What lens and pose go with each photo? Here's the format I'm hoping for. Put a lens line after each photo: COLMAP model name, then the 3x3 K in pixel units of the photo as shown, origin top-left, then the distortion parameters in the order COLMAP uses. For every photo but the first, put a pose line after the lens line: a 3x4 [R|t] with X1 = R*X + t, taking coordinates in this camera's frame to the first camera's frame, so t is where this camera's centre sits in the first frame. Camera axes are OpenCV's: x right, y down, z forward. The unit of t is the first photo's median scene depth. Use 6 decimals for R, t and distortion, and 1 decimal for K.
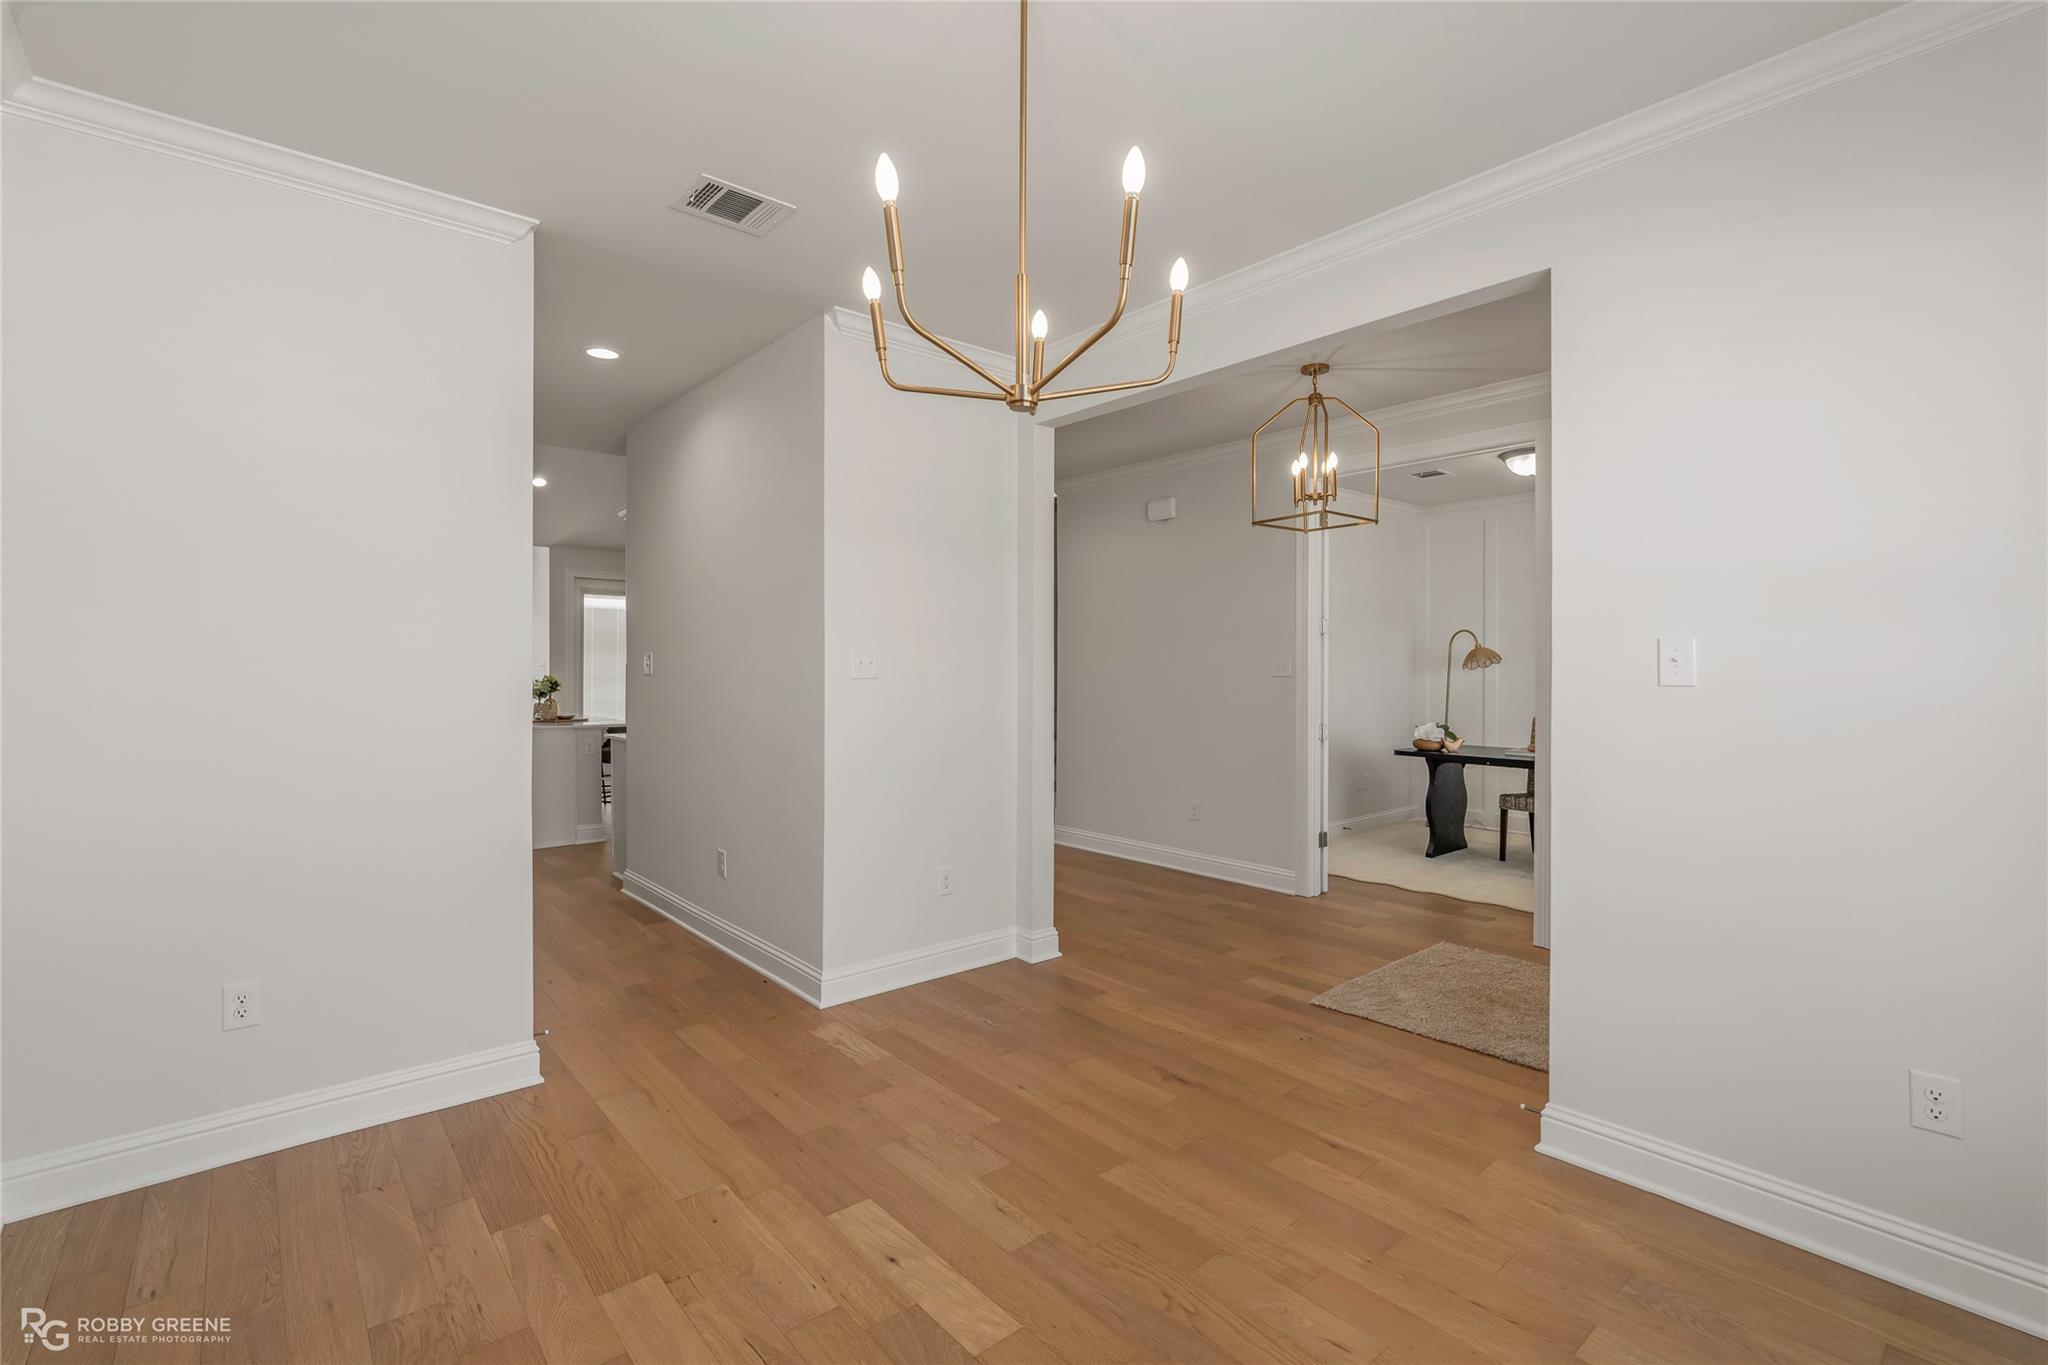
lens RADIAL K [[914.2, 0, 1024.0], [0, 914.2, 682.5], [0, 0, 1]] dist [-0.000438, -0.000087]
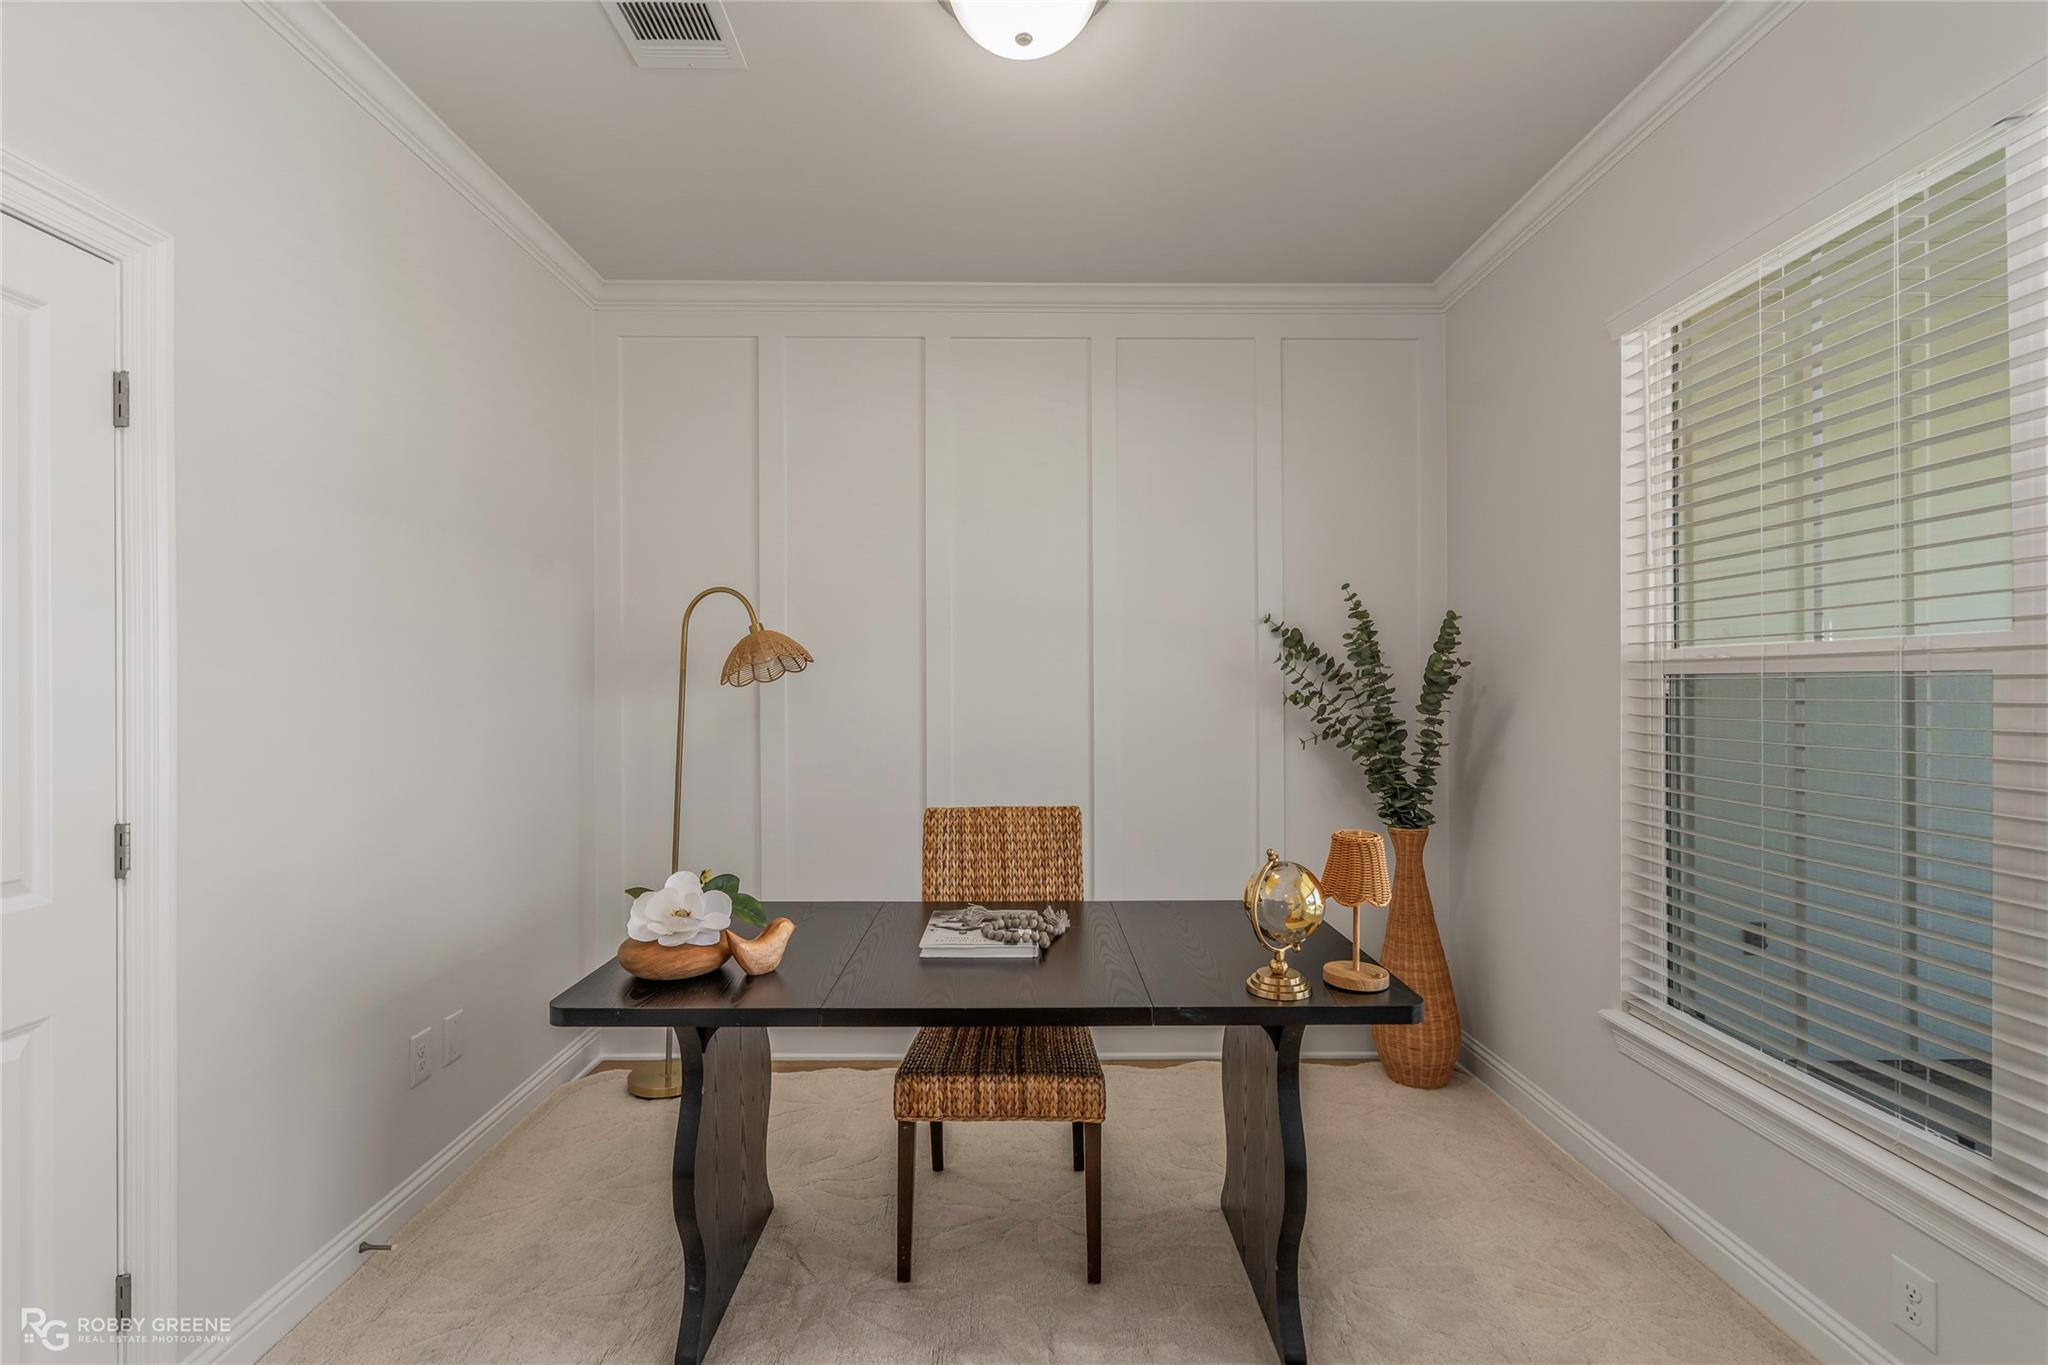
lens RADIAL K [[914.2, 0, 1024.0], [0, 914.2, 682.5], [0, 0, 1]] dist [-0.000438, -0.000087]
pose [[0.644859, -0.000655, 0.764301, 0.951695], [0.023702, 0.999536, -0.019142, -0.019635], [-0.763934, 0.030459, 0.644575, 2.343653]]
